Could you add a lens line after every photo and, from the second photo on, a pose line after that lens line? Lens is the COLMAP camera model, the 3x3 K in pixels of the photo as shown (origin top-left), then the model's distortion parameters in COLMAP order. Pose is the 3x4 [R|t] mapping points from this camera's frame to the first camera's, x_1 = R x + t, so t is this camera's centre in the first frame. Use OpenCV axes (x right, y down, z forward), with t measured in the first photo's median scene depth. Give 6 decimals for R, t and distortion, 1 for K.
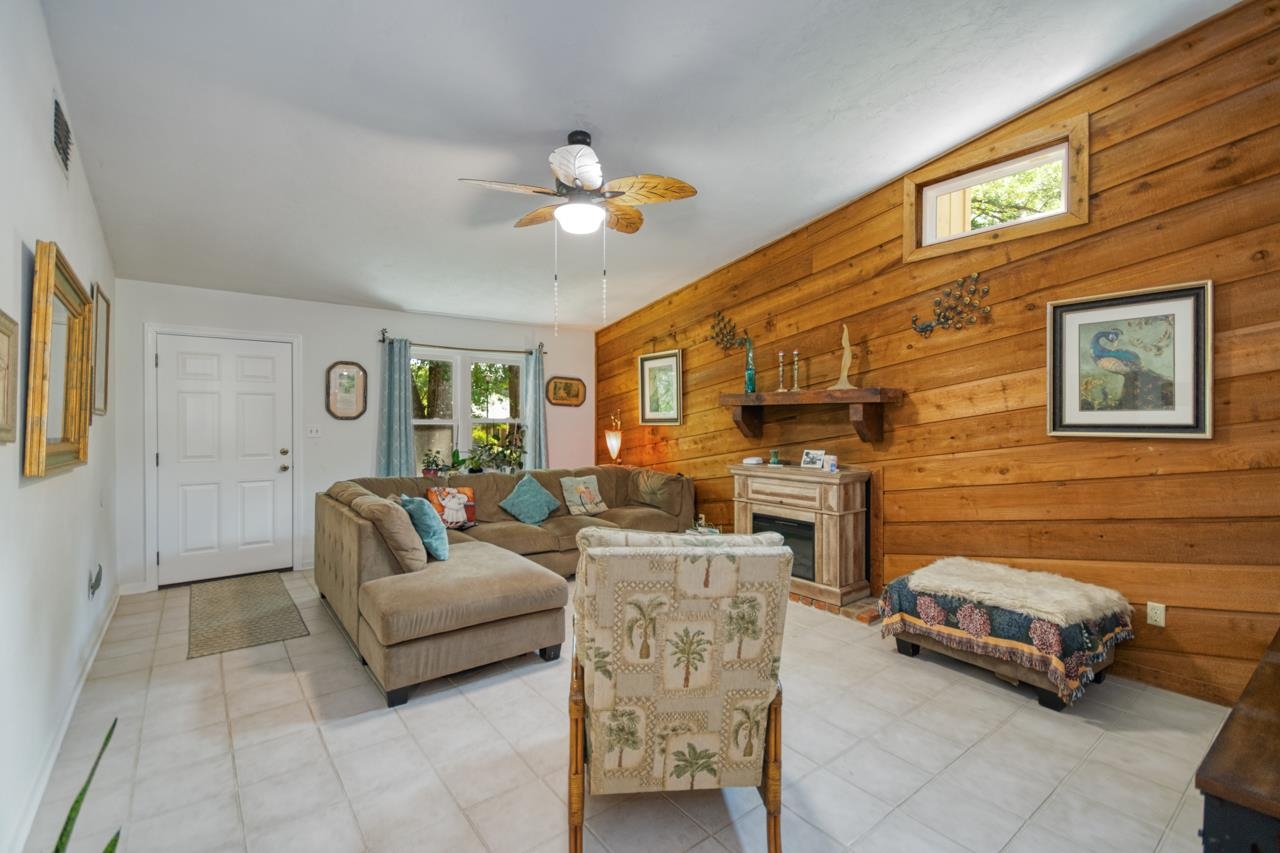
lens RADIAL K [[565.7, 0, 639.5], [0, 565.7, 425.6], [0, 0, 1]] dist [0.008475, -0.000120]
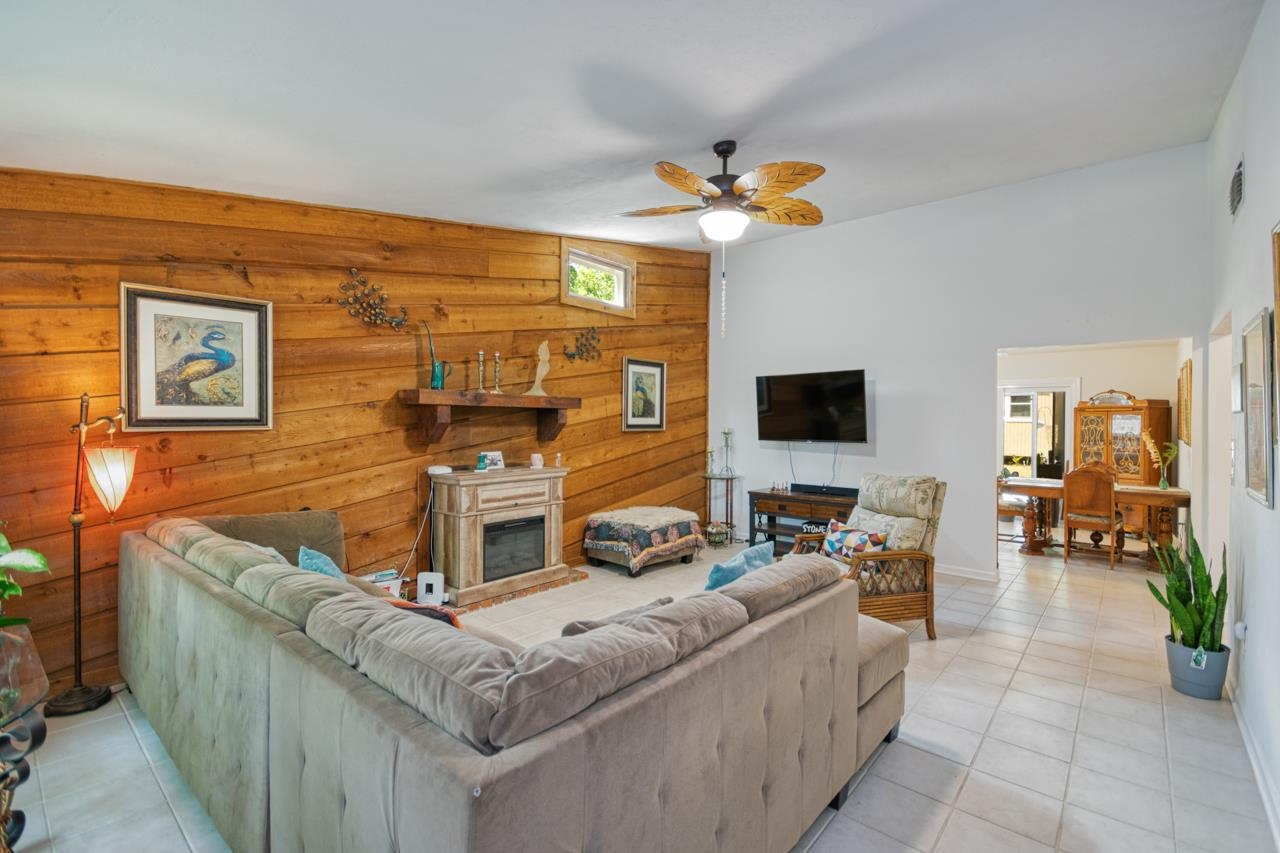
lens RADIAL K [[574.3, 0, 642.9], [0, 574.3, 425.1], [0, 0, 1]] dist [0.017085, -0.000293]
pose [[-0.201124, -0.009508, 0.979520, -0.770054], [0.003085, 0.999942, 0.010340, -0.014740], [-0.979561, 0.005102, -0.201083, 0.956047]]
